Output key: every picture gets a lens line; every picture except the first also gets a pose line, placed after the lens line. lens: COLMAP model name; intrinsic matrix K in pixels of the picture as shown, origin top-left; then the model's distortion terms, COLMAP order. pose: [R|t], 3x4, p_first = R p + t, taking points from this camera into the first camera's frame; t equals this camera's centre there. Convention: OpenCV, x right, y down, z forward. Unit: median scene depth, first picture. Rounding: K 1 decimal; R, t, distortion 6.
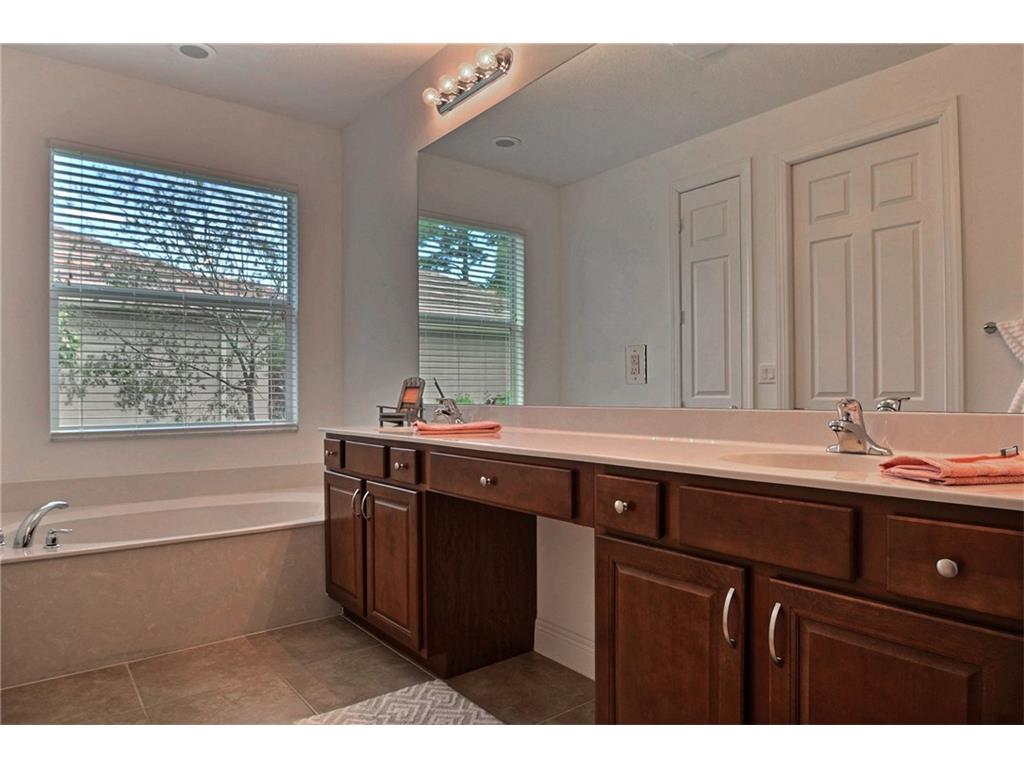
lens RADIAL K [[641.8, 0, 511.1], [0, 641.8, 389.0], [0, 0, 1]] dist [-0.023329, -0.006641]
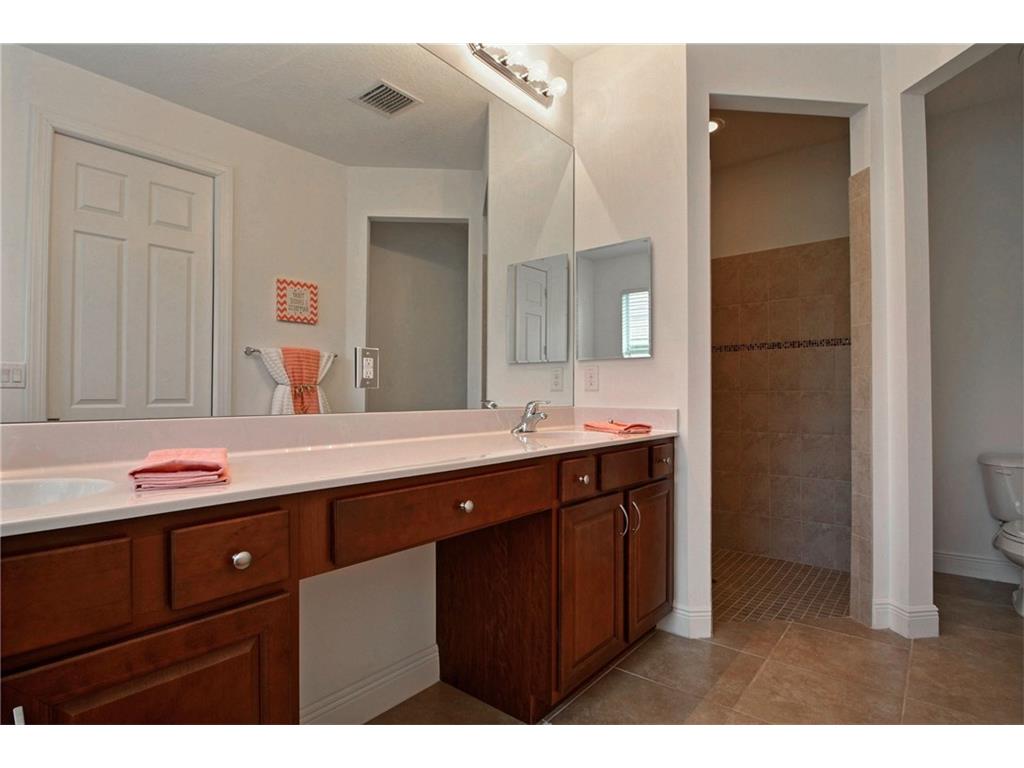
lens RADIAL K [[545.6, 0, 513.3], [0, 545.6, 386.7], [0, 0, 1]] dist [-0.031298, -0.000374]
pose [[-0.226565, 0.027320, 0.973613, -0.588191], [-0.009948, 0.999489, -0.030361, 0.008120], [-0.973945, -0.016564, -0.226178, 0.864613]]
